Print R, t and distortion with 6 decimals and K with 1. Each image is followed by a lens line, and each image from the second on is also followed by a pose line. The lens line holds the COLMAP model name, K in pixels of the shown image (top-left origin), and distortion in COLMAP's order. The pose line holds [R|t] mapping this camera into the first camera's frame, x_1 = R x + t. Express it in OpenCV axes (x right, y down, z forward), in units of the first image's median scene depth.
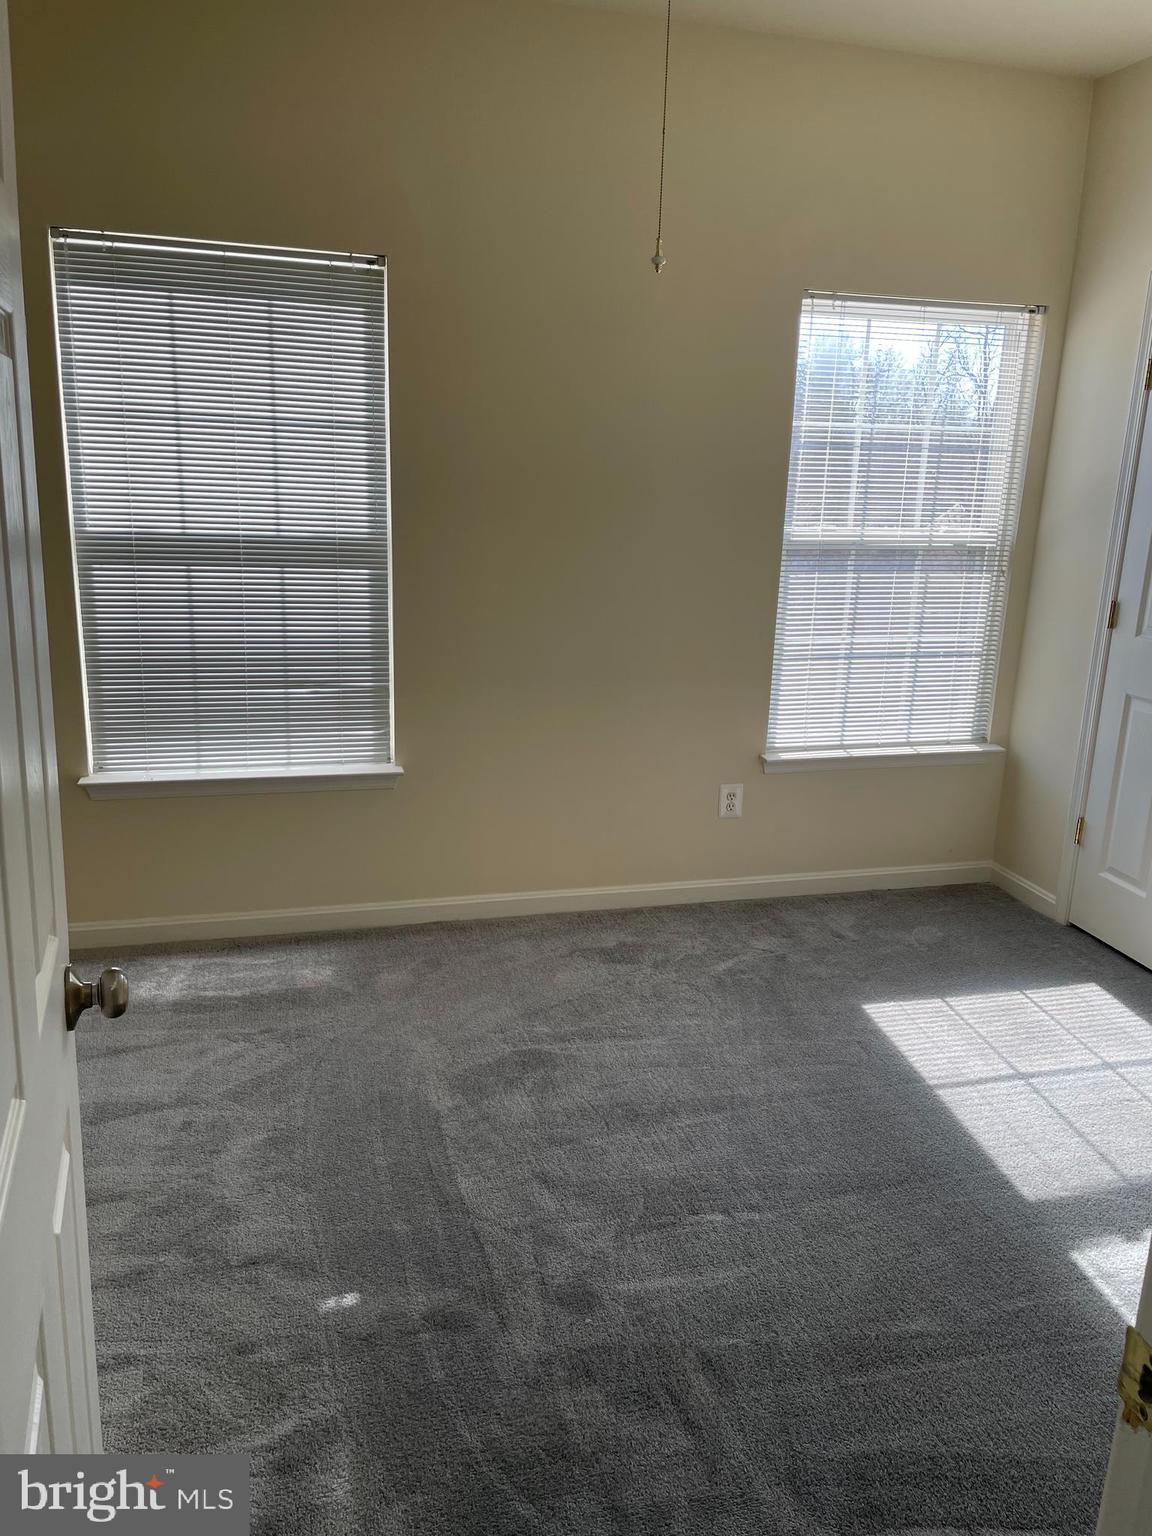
lens RADIAL K [[1314.6, 0, 633.8], [0, 1314.6, 767.8], [0, 0, 1]] dist [0.122492, -0.168699]
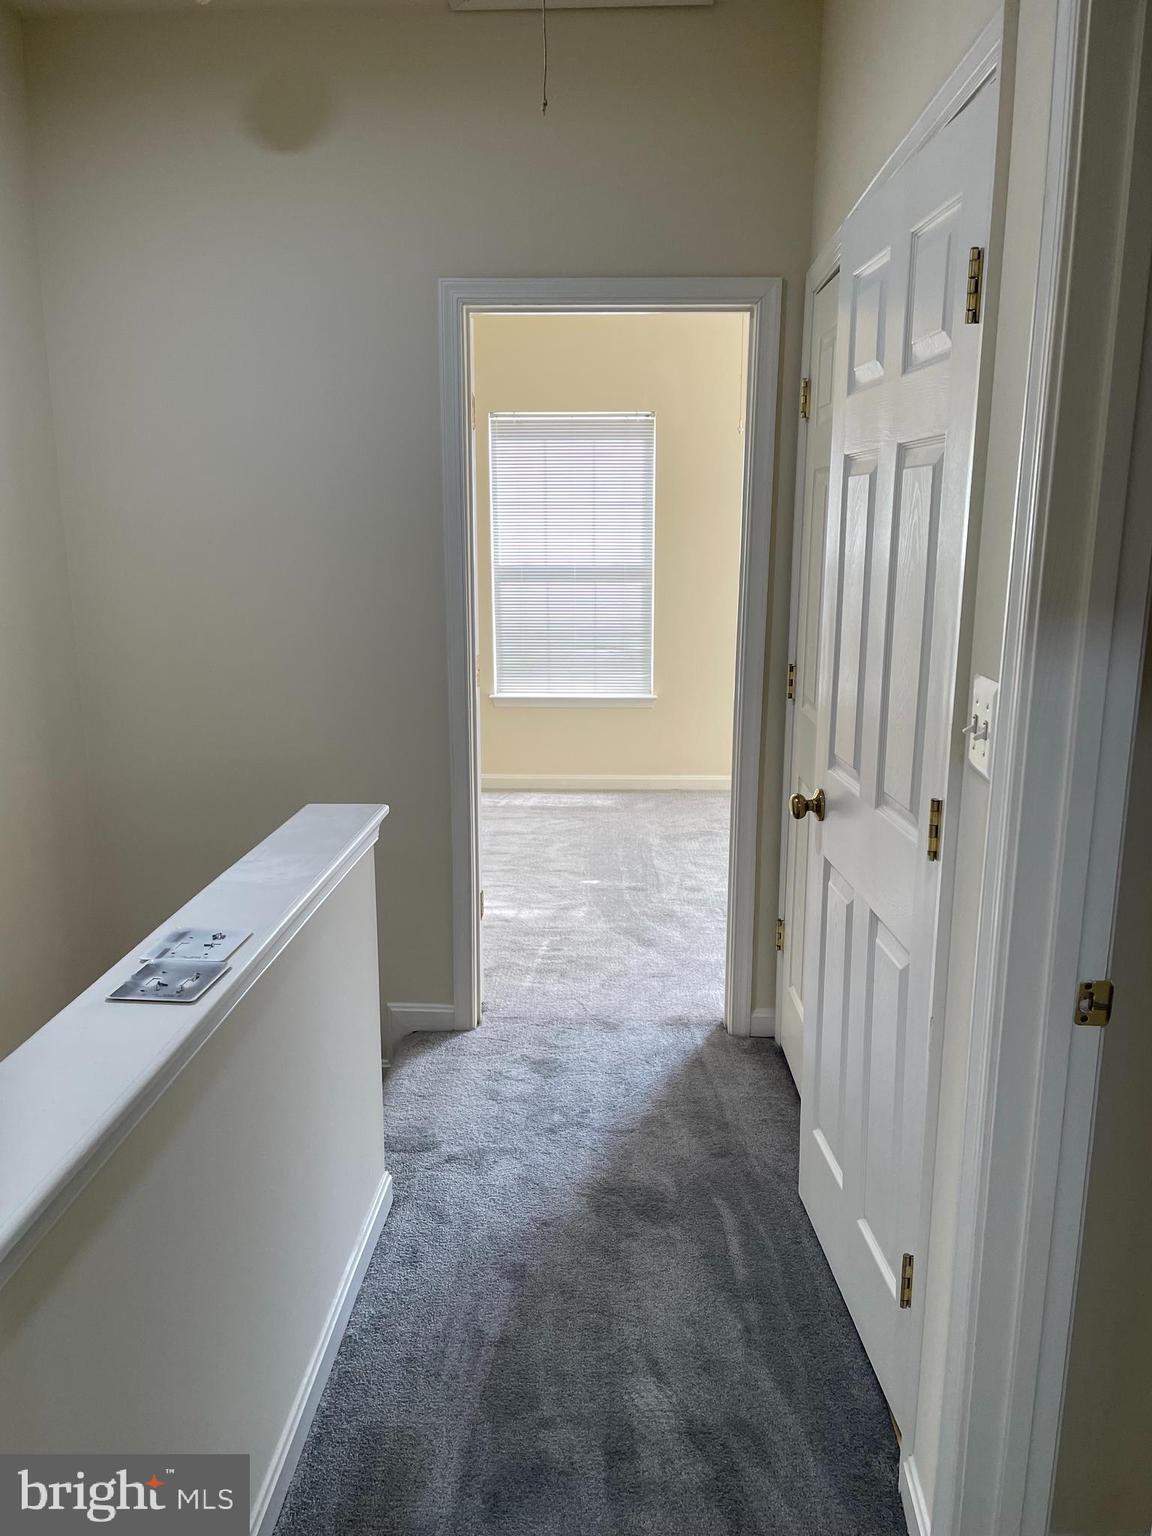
lens RADIAL K [[1191.2, 0, 576.0], [0, 1191.2, 768.0], [0, 0, 1]] dist [0.092185, -0.137921]
pose [[0.953124, 0.029518, -0.301138, 0.220369], [-0.038000, 0.999028, -0.022347, 0.147489], [0.300185, 0.032742, 0.953319, -0.588477]]
